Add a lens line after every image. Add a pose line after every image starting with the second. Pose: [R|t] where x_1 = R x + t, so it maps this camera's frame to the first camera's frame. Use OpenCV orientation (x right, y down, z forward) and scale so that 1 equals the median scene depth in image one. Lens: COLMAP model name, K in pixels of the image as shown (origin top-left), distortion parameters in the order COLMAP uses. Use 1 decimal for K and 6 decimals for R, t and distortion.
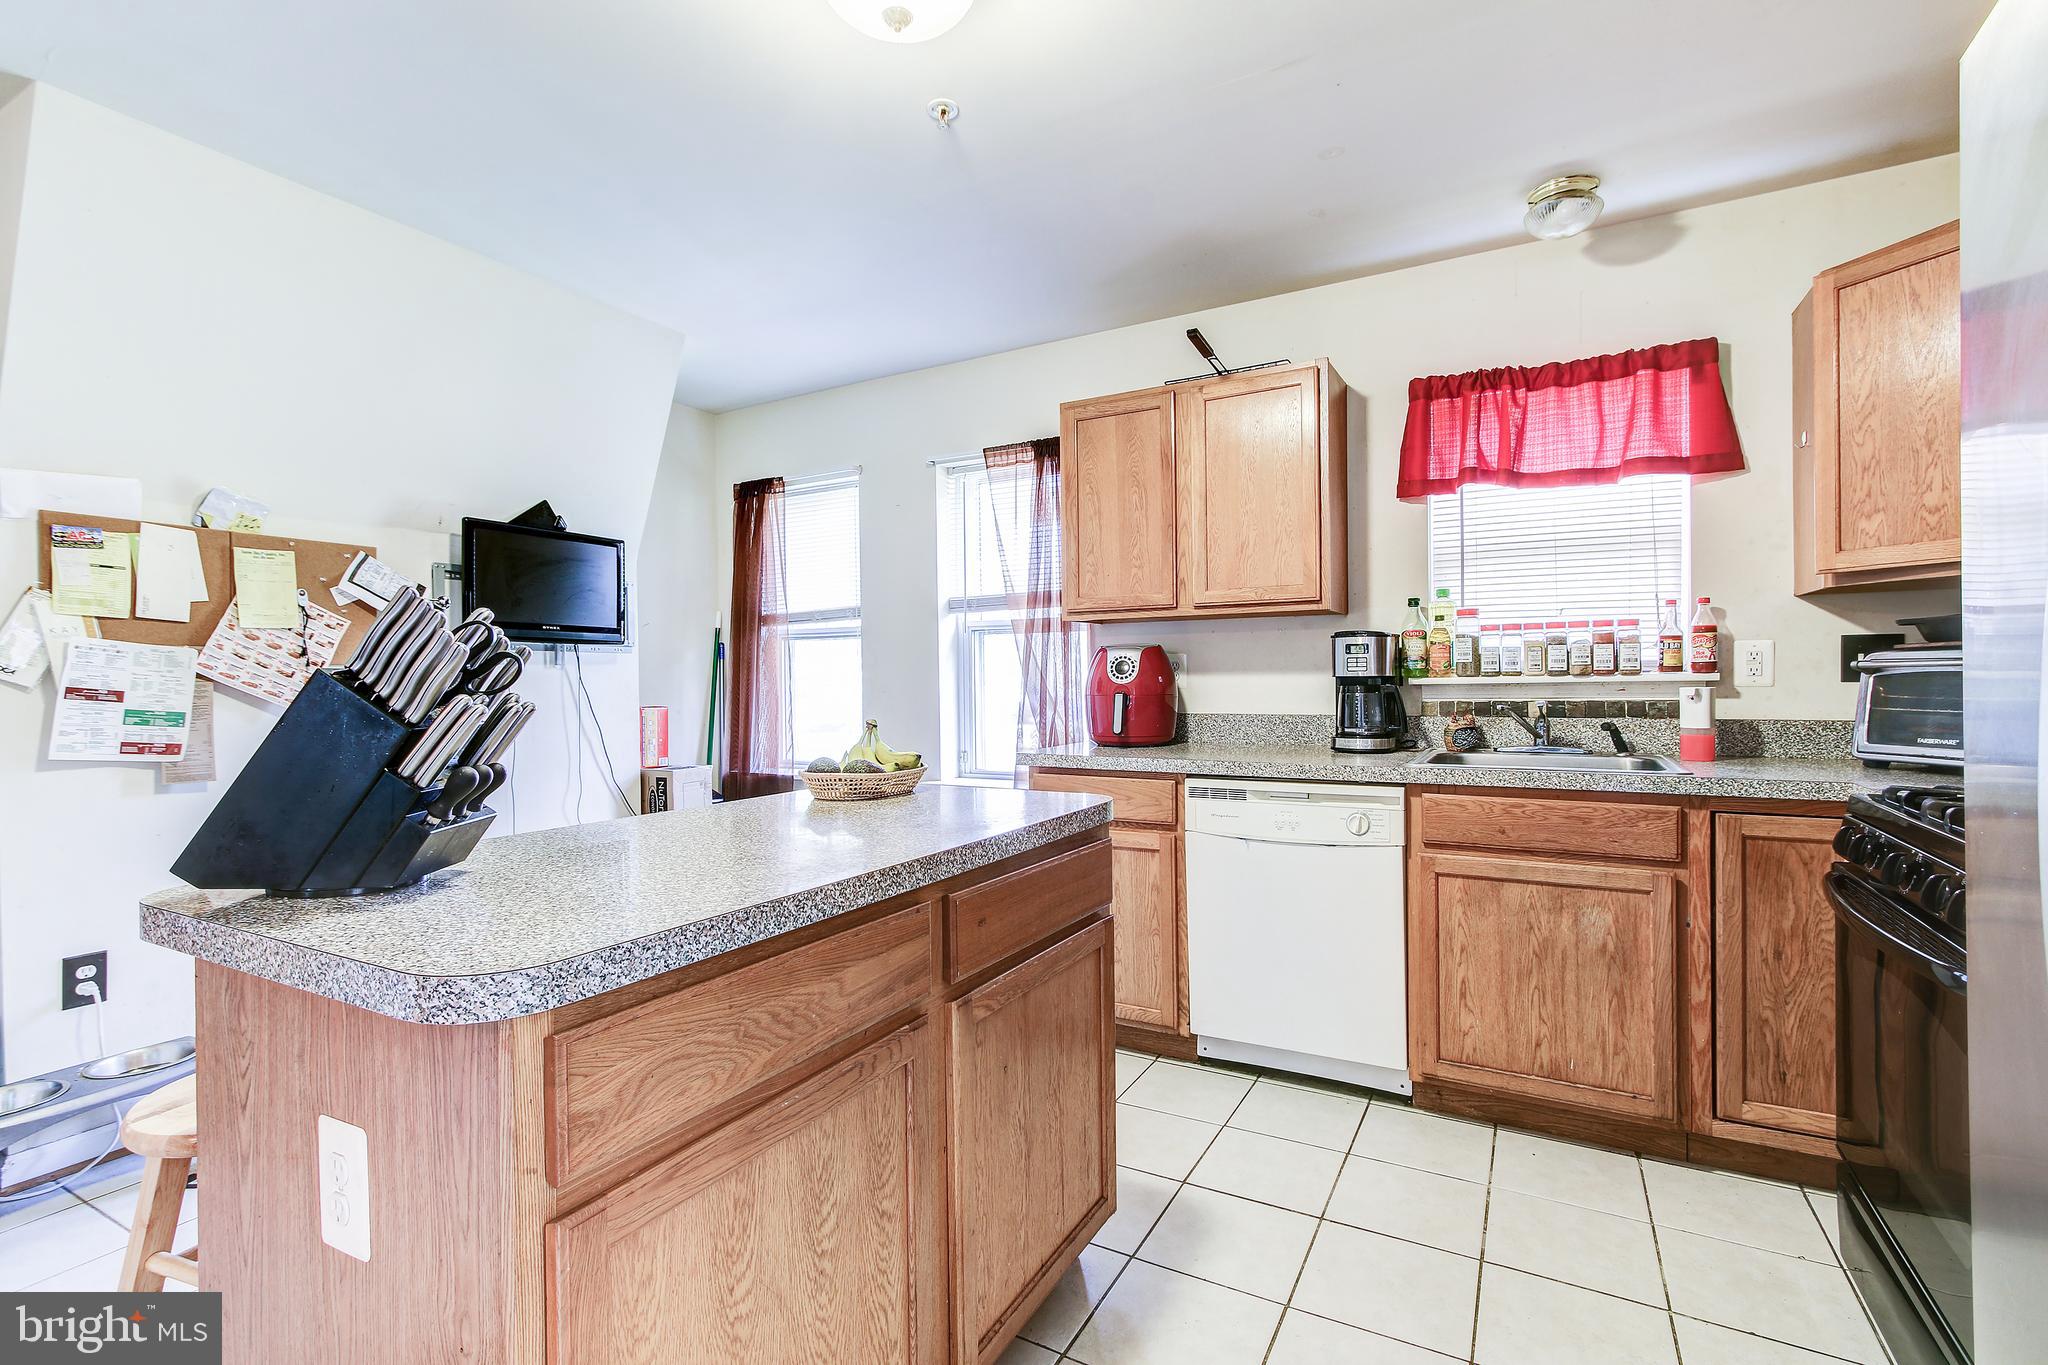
lens RADIAL K [[936.9, 0, 1027.5], [0, 936.9, 693.5], [0, 0, 1]] dist [-0.000802, 0.003112]
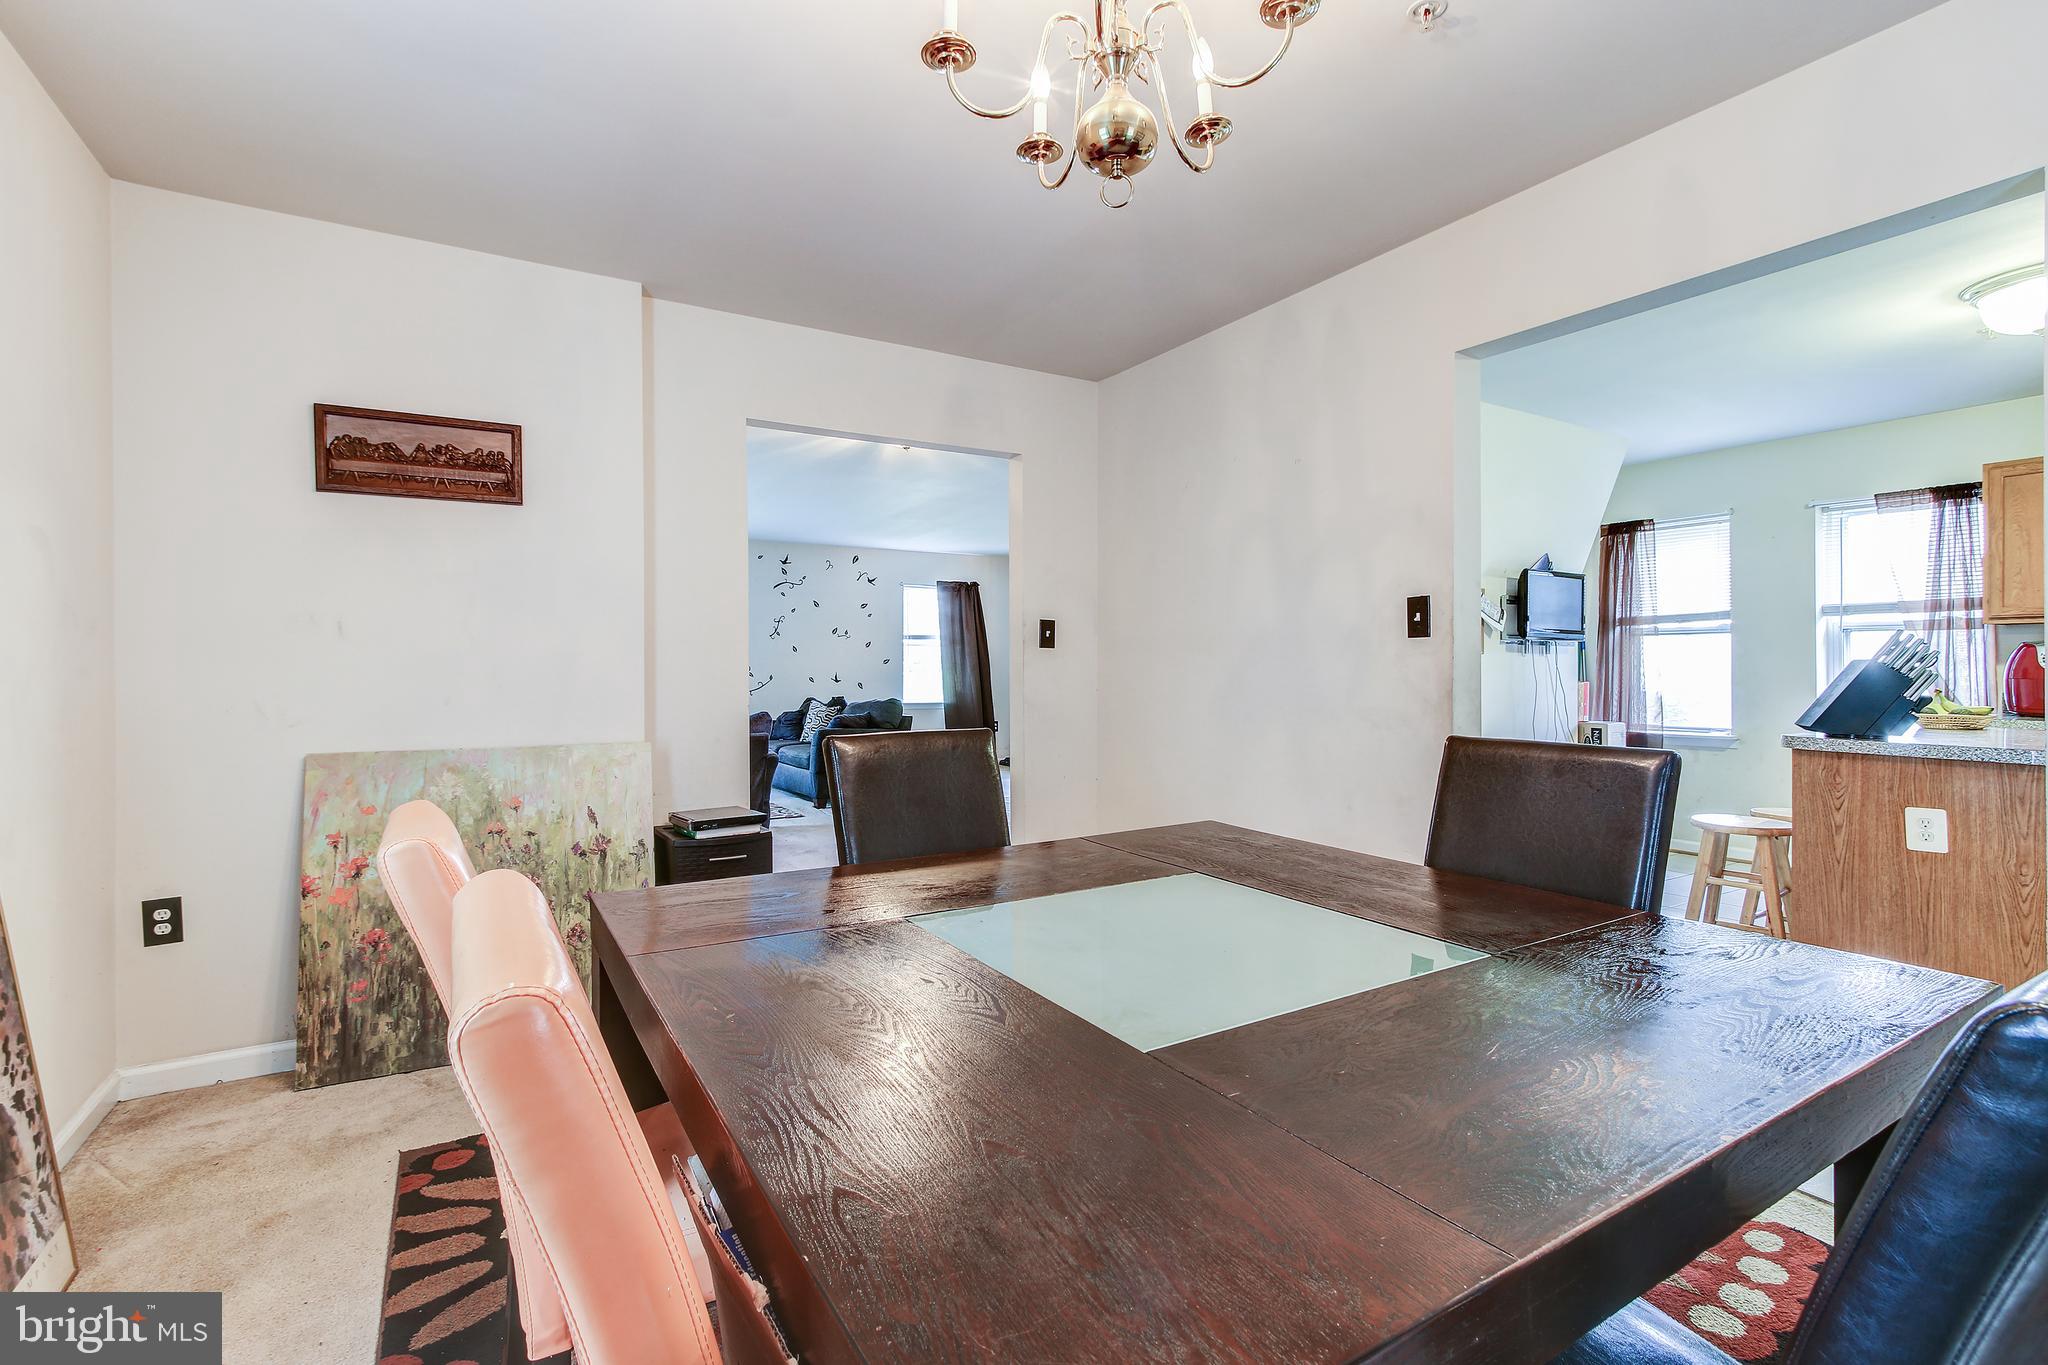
lens RADIAL K [[936.9, 0, 1030.6], [0, 936.9, 654.9], [0, 0, 1]] dist [-0.000802, 0.003112]
pose [[0.869001, 0.005584, -0.494778, -0.586931], [-0.017298, 0.999668, -0.019099, 0.022007], [0.494507, 0.025156, 0.868810, -1.038150]]
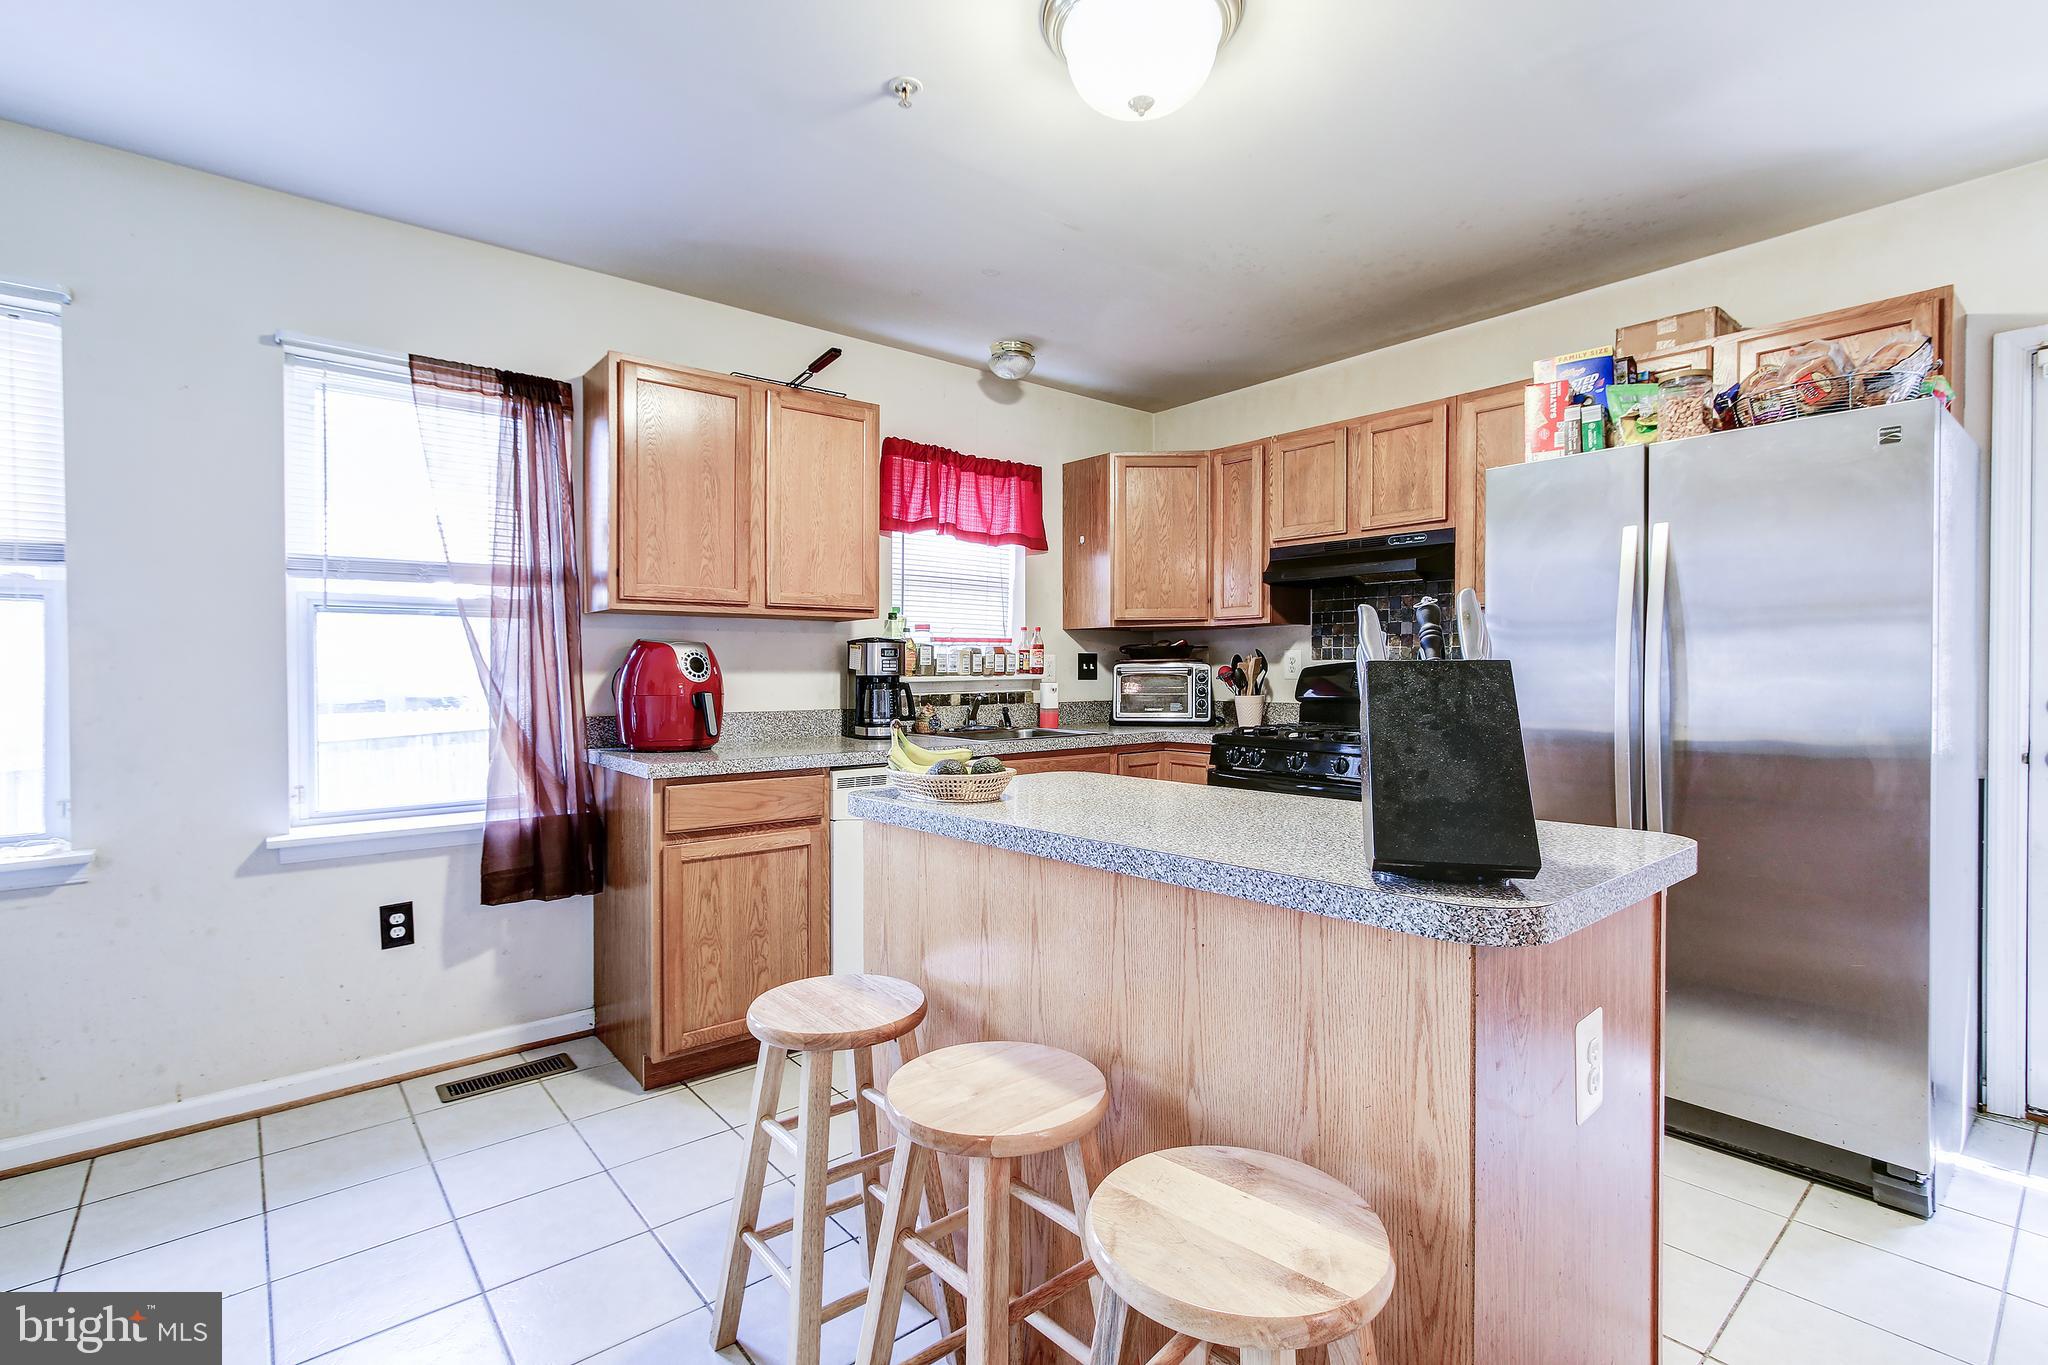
lens RADIAL K [[936.9, 0, 1024.6], [0, 936.9, 709.5], [0, 0, 1]] dist [-0.000802, 0.003112]
pose [[0.362628, -0.030991, 0.931419, -0.744488], [0.011359, 0.999520, 0.028834, -0.007922], [-0.931865, 0.000124, 0.362806, 0.411865]]
